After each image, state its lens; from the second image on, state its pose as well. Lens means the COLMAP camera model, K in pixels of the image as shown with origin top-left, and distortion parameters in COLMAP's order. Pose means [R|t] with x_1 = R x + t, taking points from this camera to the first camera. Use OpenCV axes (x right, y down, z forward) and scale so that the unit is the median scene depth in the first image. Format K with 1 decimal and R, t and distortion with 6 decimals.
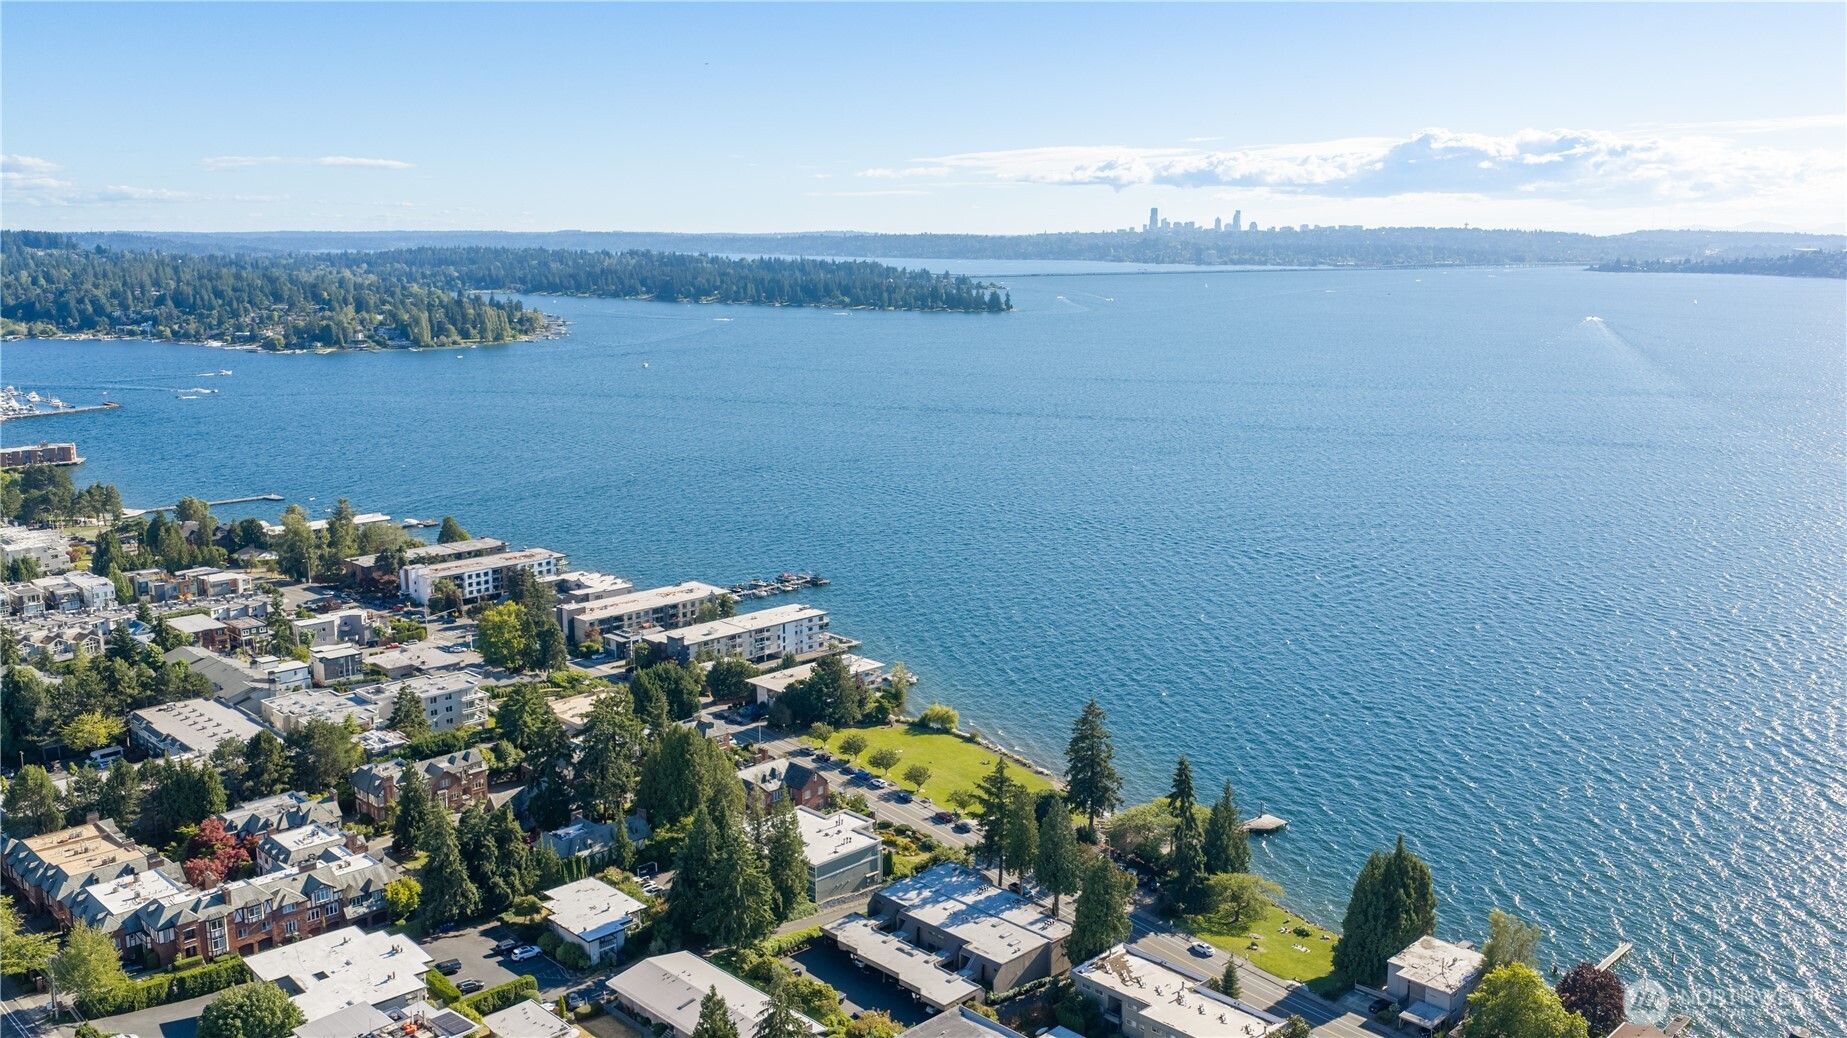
lens RADIAL K [[1530.0, 0, 918.4], [0, 1530.0, 523.7], [0, 0, 1]] dist [0.038248, -0.082965]
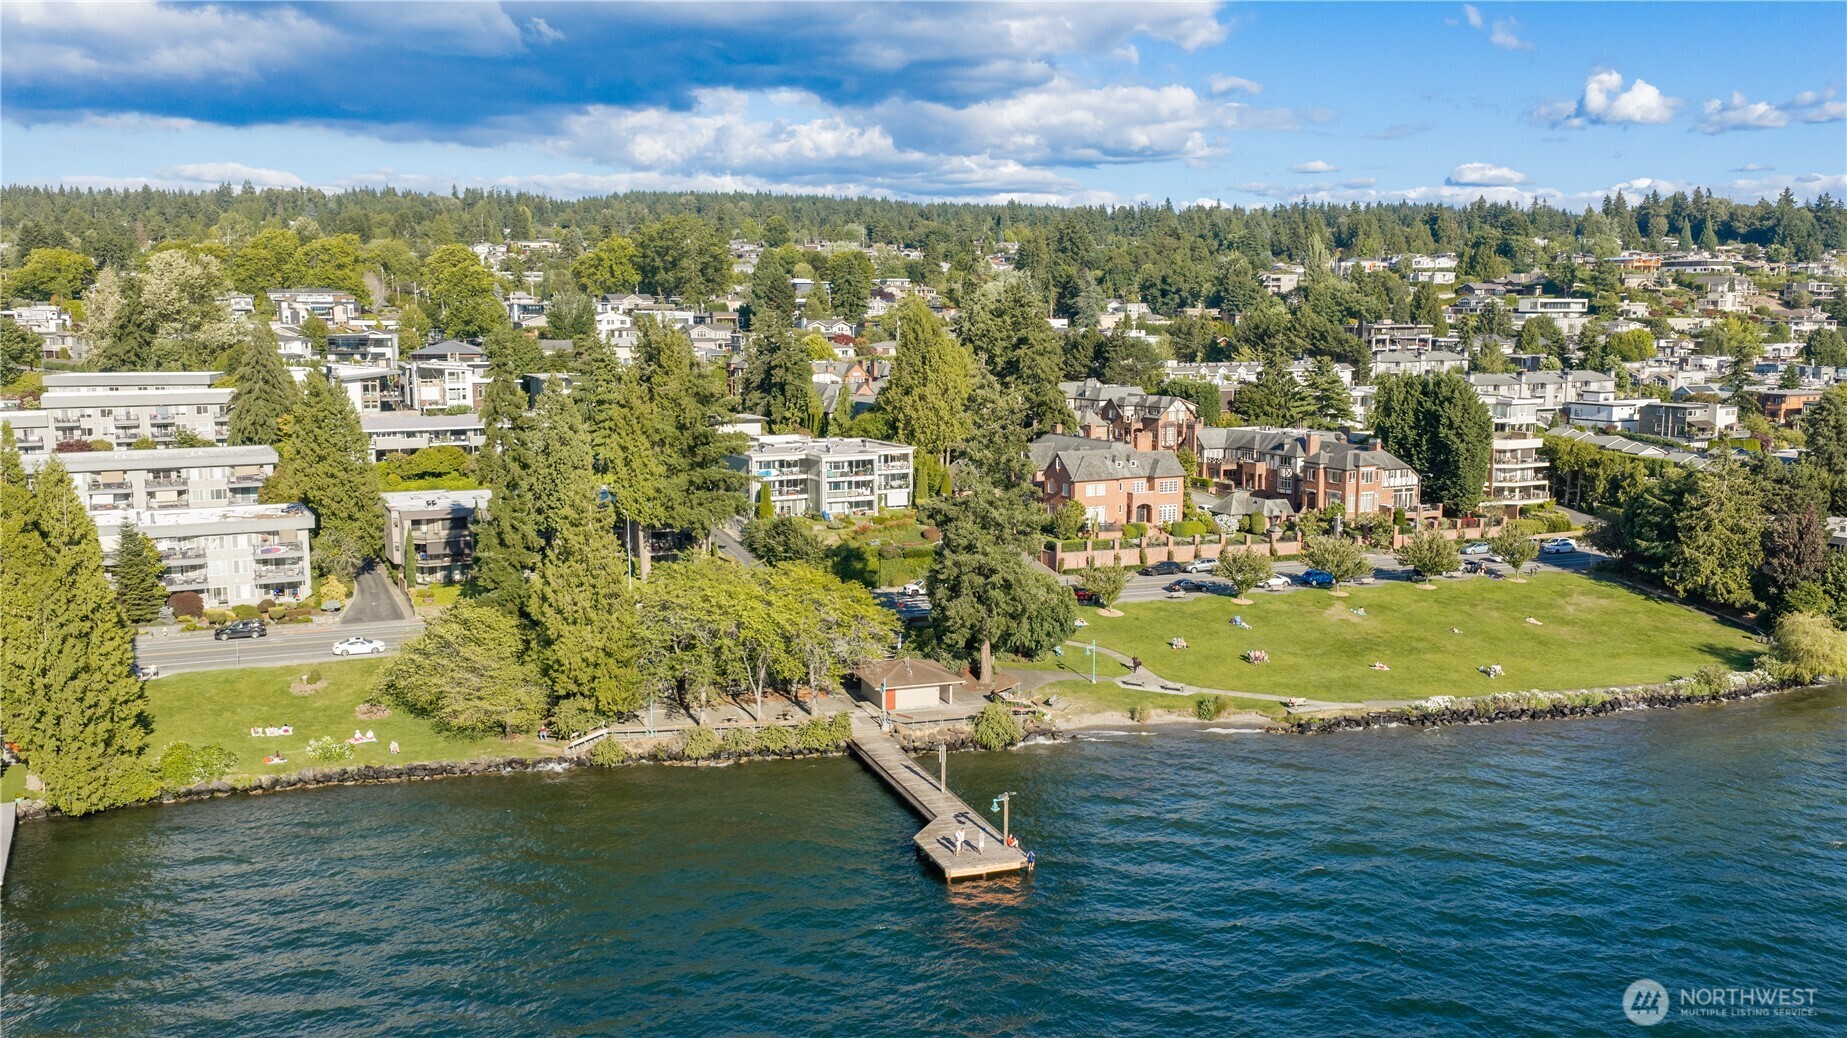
lens RADIAL K [[1530.0, 0, 918.4], [0, 1530.0, 523.7], [0, 0, 1]] dist [0.038248, -0.082965]
pose [[-0.297198, 0.133773, -0.945398, 0.350399], [-0.178889, 0.964803, 0.192755, 0.052392], [0.937908, 0.226408, -0.262807, 0.727393]]
